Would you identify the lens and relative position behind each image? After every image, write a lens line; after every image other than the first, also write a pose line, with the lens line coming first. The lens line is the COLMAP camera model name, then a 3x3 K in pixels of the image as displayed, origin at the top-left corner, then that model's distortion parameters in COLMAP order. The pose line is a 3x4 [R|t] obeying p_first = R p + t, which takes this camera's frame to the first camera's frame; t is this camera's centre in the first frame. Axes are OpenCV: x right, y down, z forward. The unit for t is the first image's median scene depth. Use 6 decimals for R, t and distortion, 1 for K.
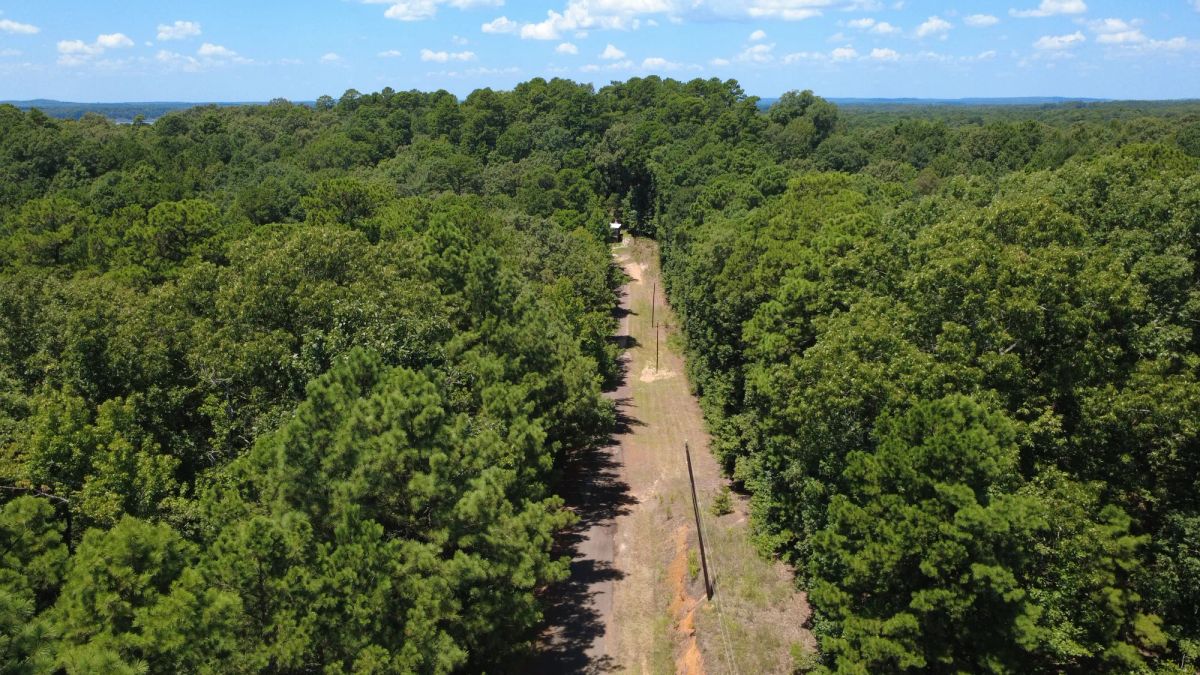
lens RADIAL K [[871.1, 0, 601.6], [0, 871.1, 337.1], [0, 0, 1]] dist [-0.003519, 0.000527]
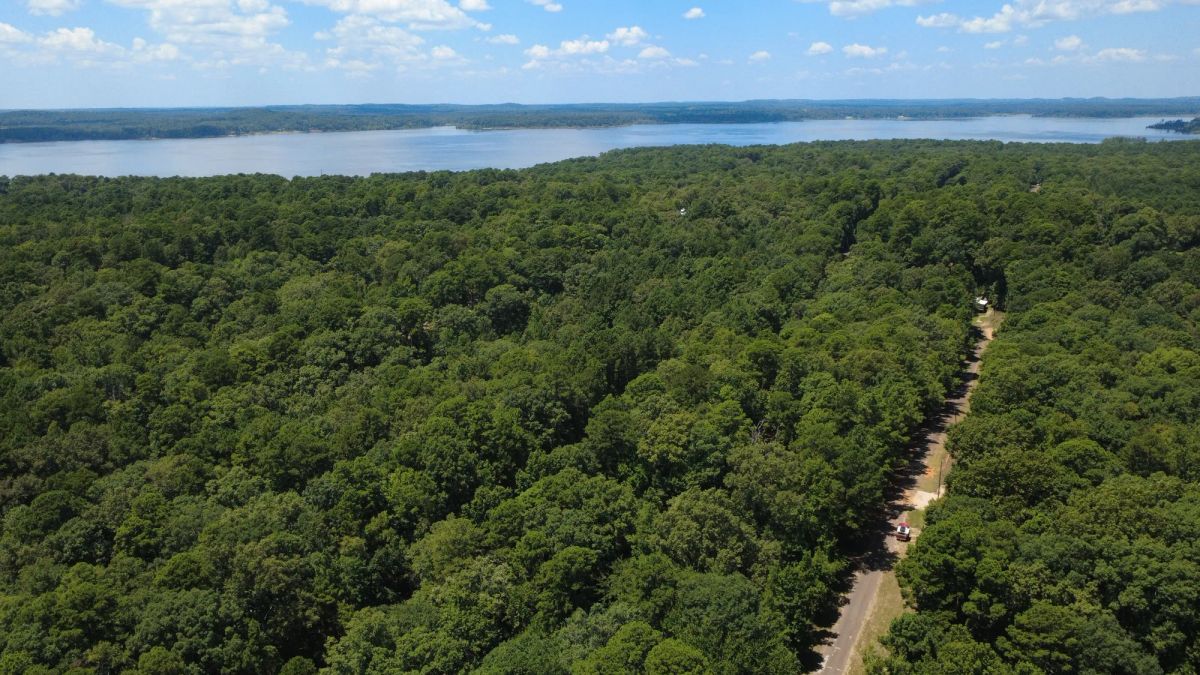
lens RADIAL K [[871.1, 0, 598.3], [0, 871.1, 337.4], [0, 0, 1]] dist [-0.003519, 0.000527]
pose [[0.900926, 0.107720, -0.420391, 0.275059], [-0.106118, 0.993979, 0.027277, -0.147110], [0.420798, 0.020037, 0.906933, -3.607162]]
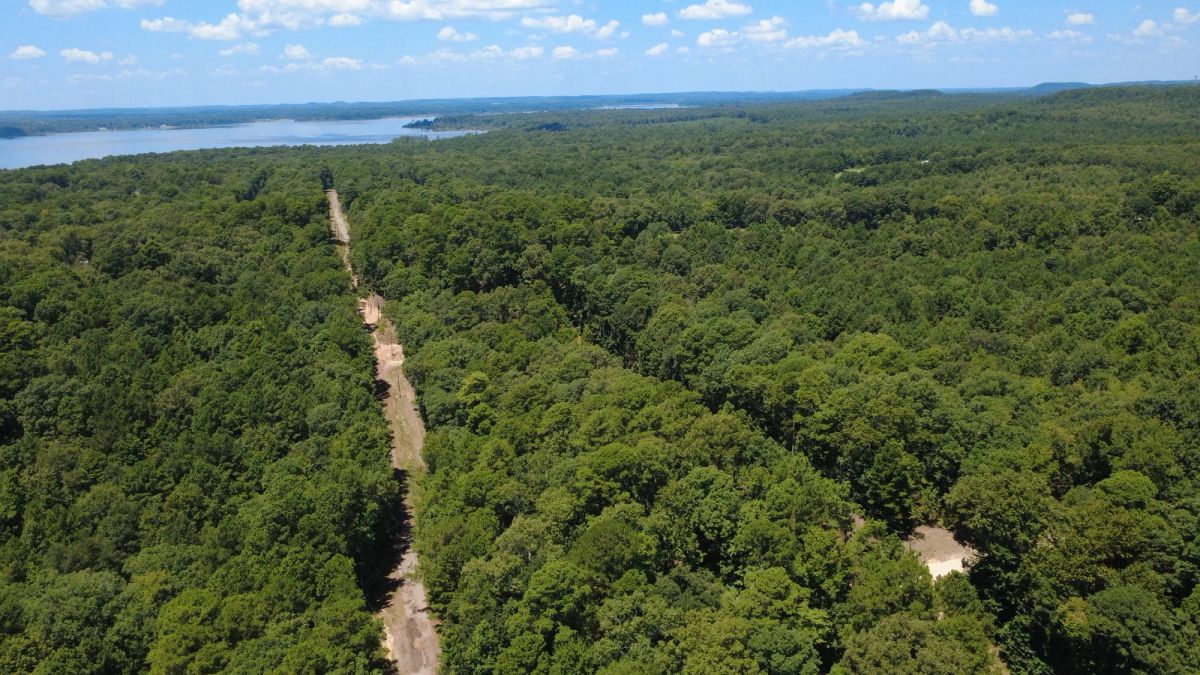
lens RADIAL K [[871.1, 0, 598.4], [0, 871.1, 342.4], [0, 0, 1]] dist [-0.003519, 0.000527]
pose [[0.940756, -0.116117, 0.318584, -1.750222], [0.113134, 0.993187, 0.027917, -0.533498], [-0.319655, 0.009780, 0.947484, -2.093406]]
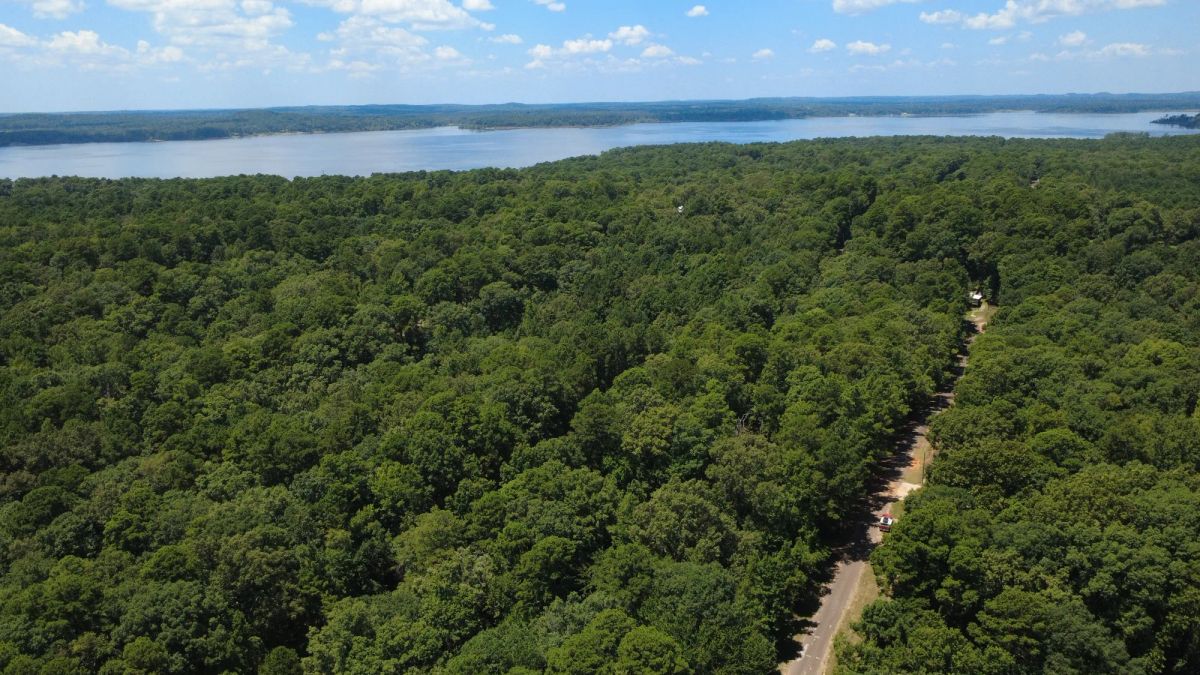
lens RADIAL K [[871.1, 0, 598.7], [0, 871.1, 337.5], [0, 0, 1]] dist [-0.003519, 0.000527]
pose [[0.899327, 0.102797, -0.425021, 0.368675], [-0.100043, 0.994564, 0.028861, -0.135149], [0.425678, 0.016565, 0.904723, -3.596728]]
